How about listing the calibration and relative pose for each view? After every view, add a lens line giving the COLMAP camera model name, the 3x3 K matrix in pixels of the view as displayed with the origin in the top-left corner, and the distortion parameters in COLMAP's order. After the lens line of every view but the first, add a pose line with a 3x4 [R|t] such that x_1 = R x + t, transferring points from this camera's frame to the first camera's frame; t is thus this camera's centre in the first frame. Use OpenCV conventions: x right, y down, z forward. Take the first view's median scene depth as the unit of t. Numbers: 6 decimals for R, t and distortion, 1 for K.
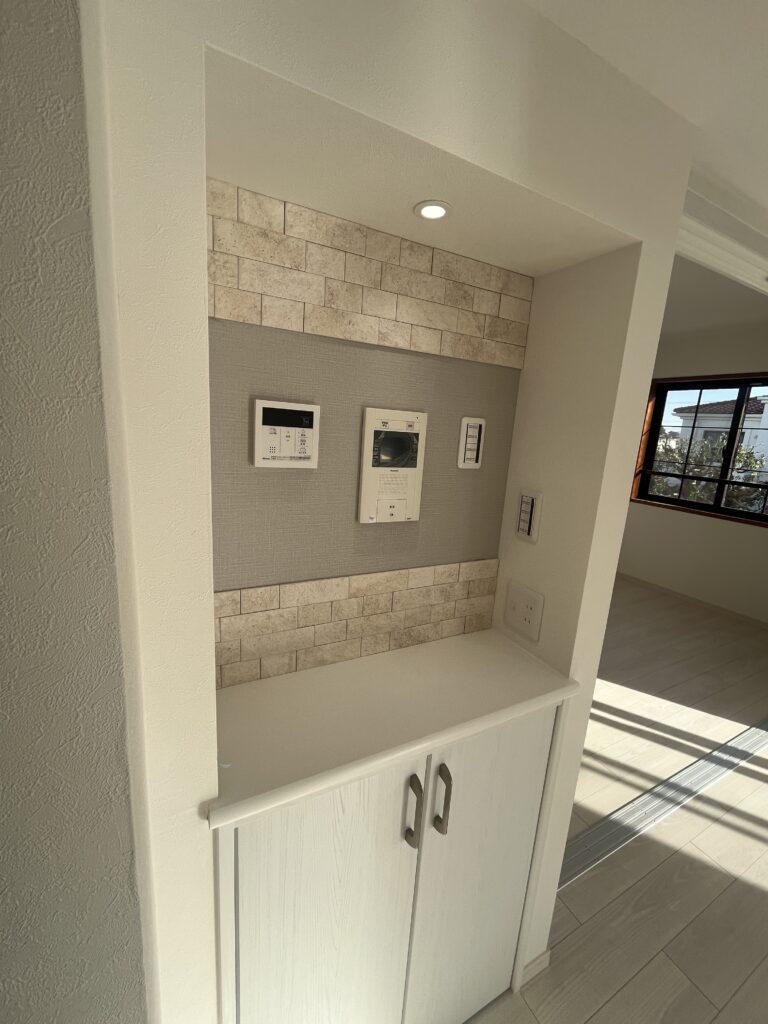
lens RADIAL K [[416.9, 0, 383.3], [0, 416.9, 513.5], [0, 0, 1]] dist [-0.002325, 0.000071]
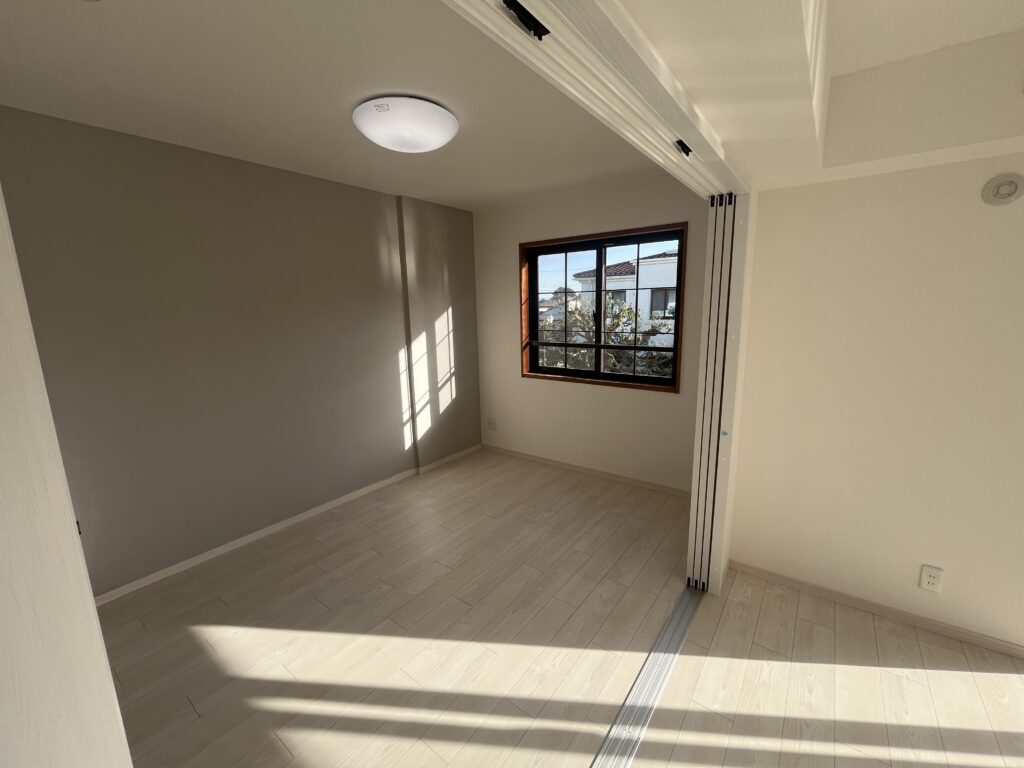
lens RADIAL K [[416.9, 0, 513.3], [0, 416.9, 381.6], [0, 0, 1]] dist [-0.002325, 0.000071]
pose [[0.903420, -0.158103, 0.398541, 0.212404], [0.166062, 0.986005, 0.014721, -0.037546], [-0.395291, 0.052883, 0.917032, 0.172973]]
